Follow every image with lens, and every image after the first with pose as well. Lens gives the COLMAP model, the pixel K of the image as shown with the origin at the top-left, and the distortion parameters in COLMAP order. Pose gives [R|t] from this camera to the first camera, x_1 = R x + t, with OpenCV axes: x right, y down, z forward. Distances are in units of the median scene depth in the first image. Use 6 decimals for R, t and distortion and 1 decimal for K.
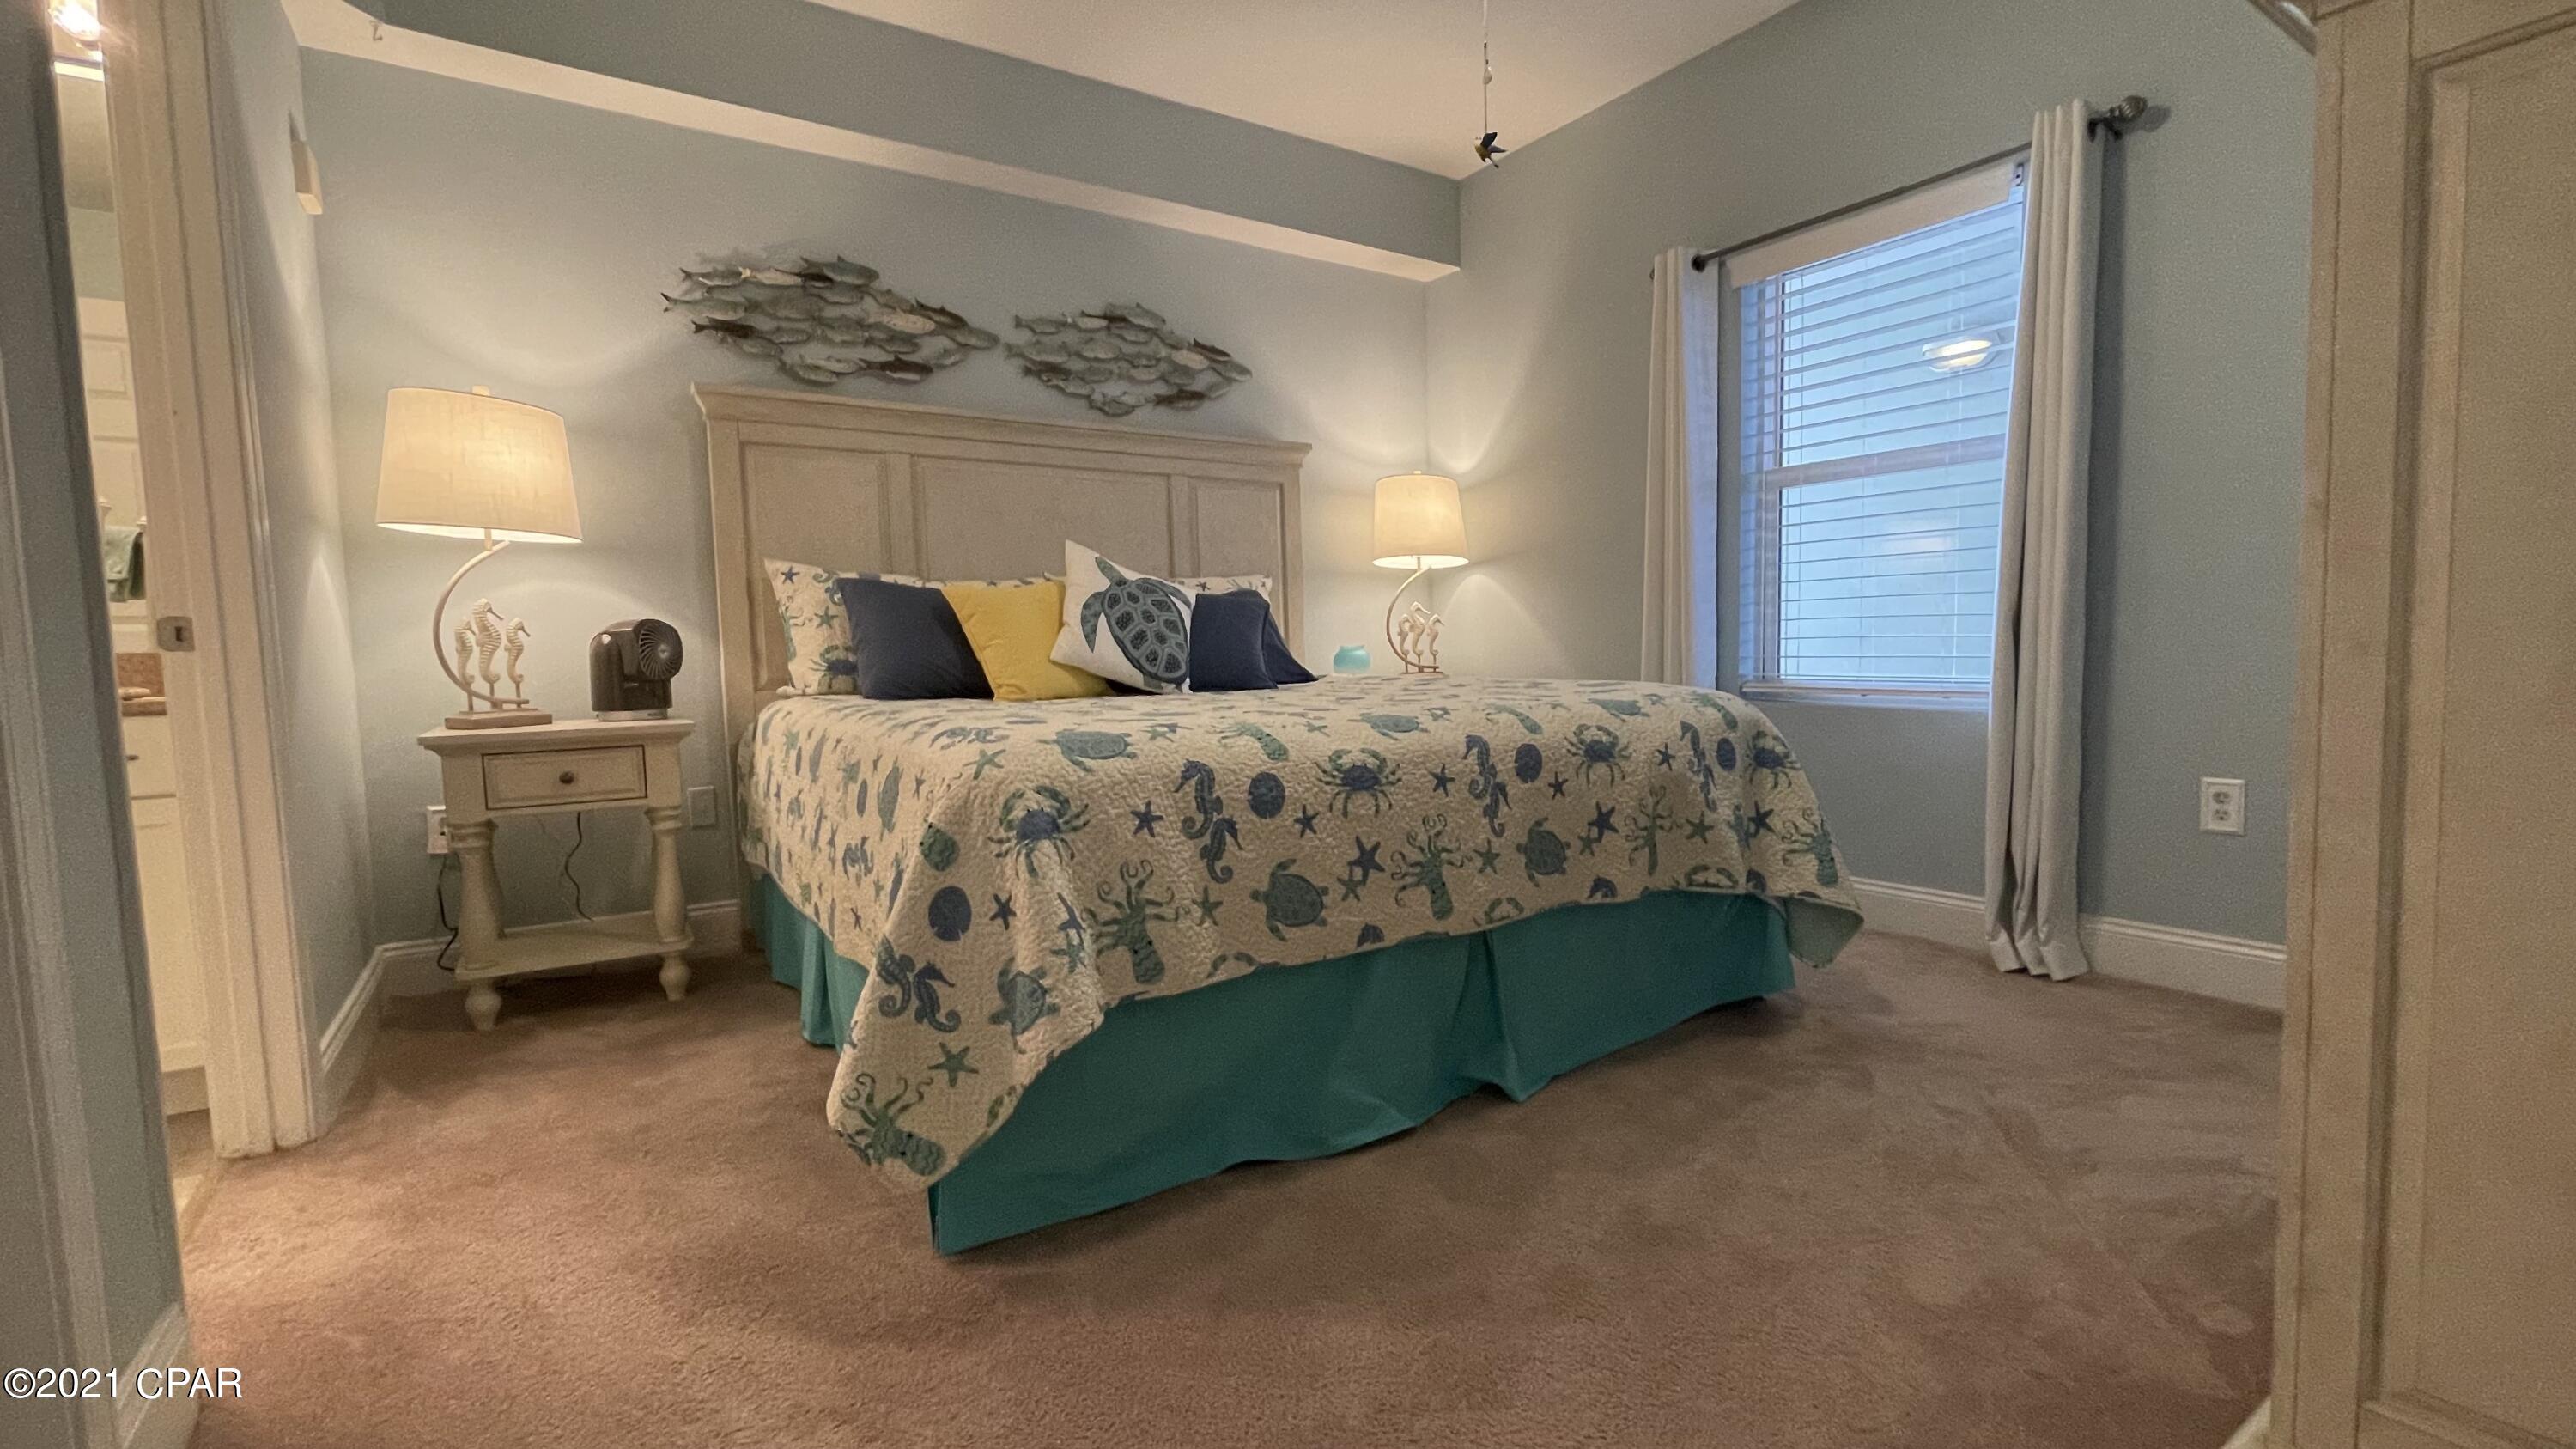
lens RADIAL K [[1103.7, 0, 1288.0], [0, 1103.7, 724.5], [0, 0, 1]] dist [0.002545, -0.000302]
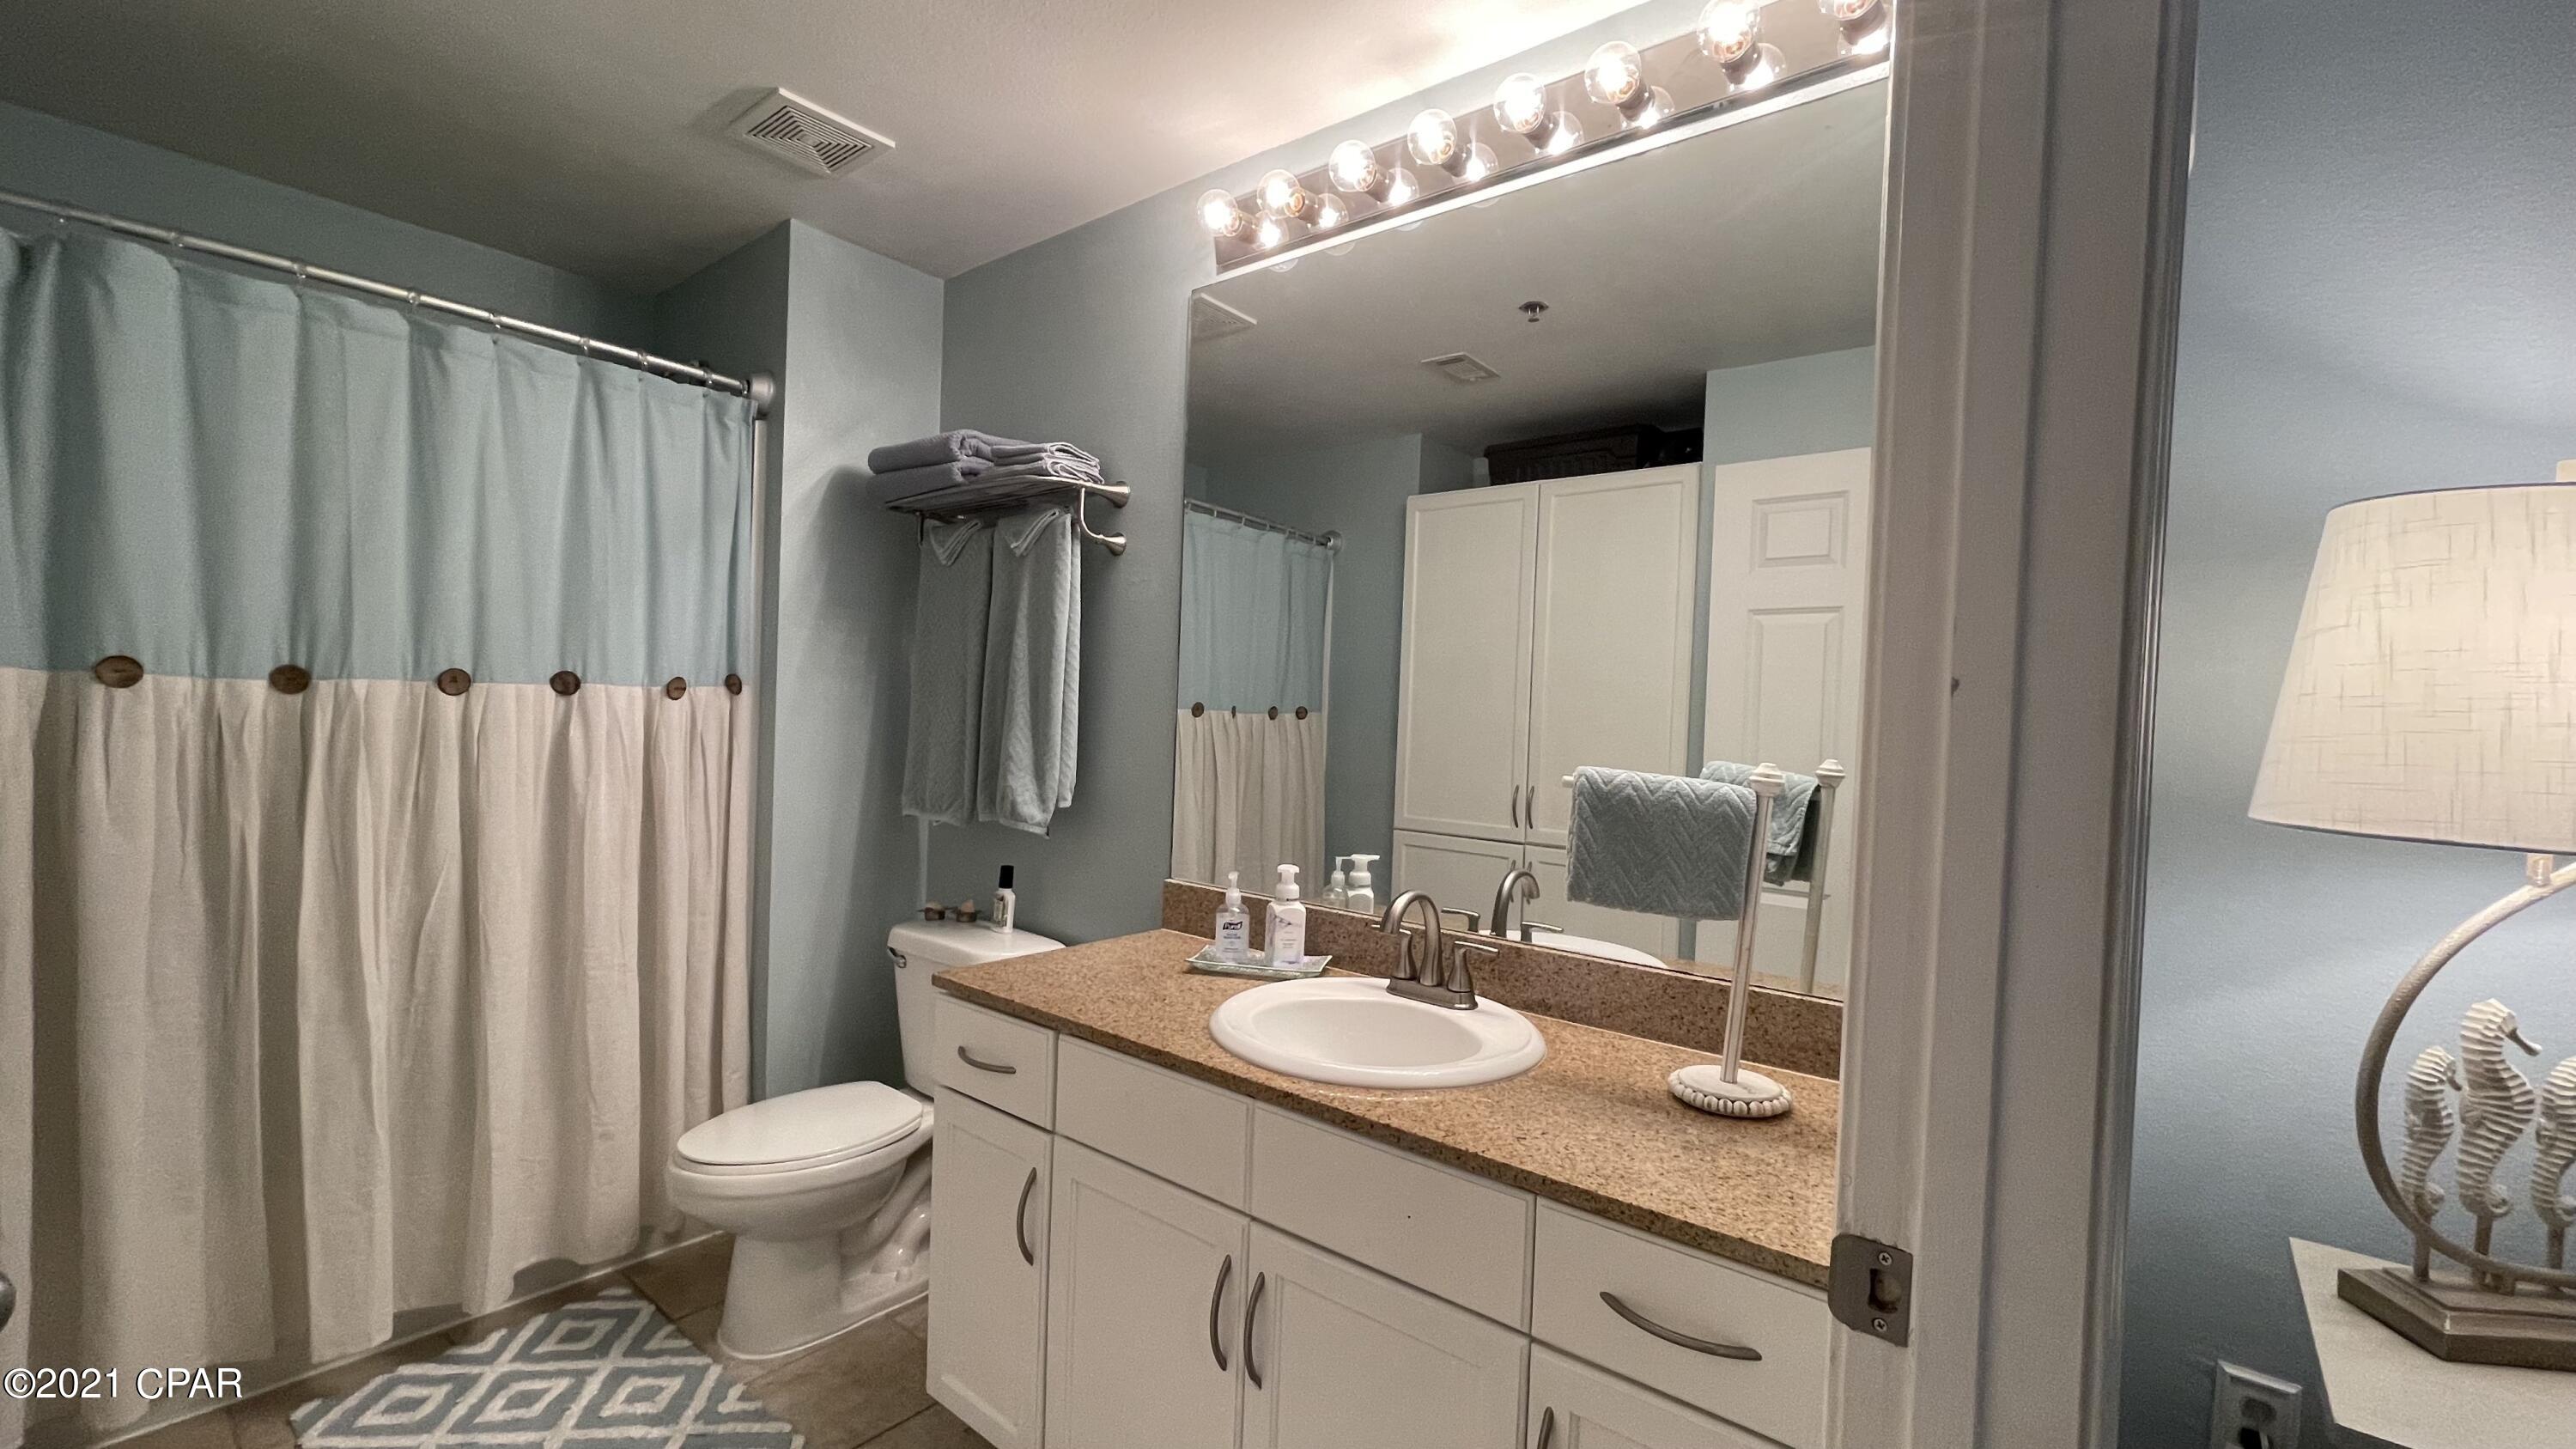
lens RADIAL K [[1043.5, 0, 1281.1], [0, 1043.5, 730.5], [0, 0, 1]] dist [-0.001935, 0.000259]
pose [[0.299867, 0.056827, -0.952287, -0.642931], [-0.116802, 0.992901, 0.022471, -0.208352], [0.946804, 0.104491, 0.304376, 0.597753]]
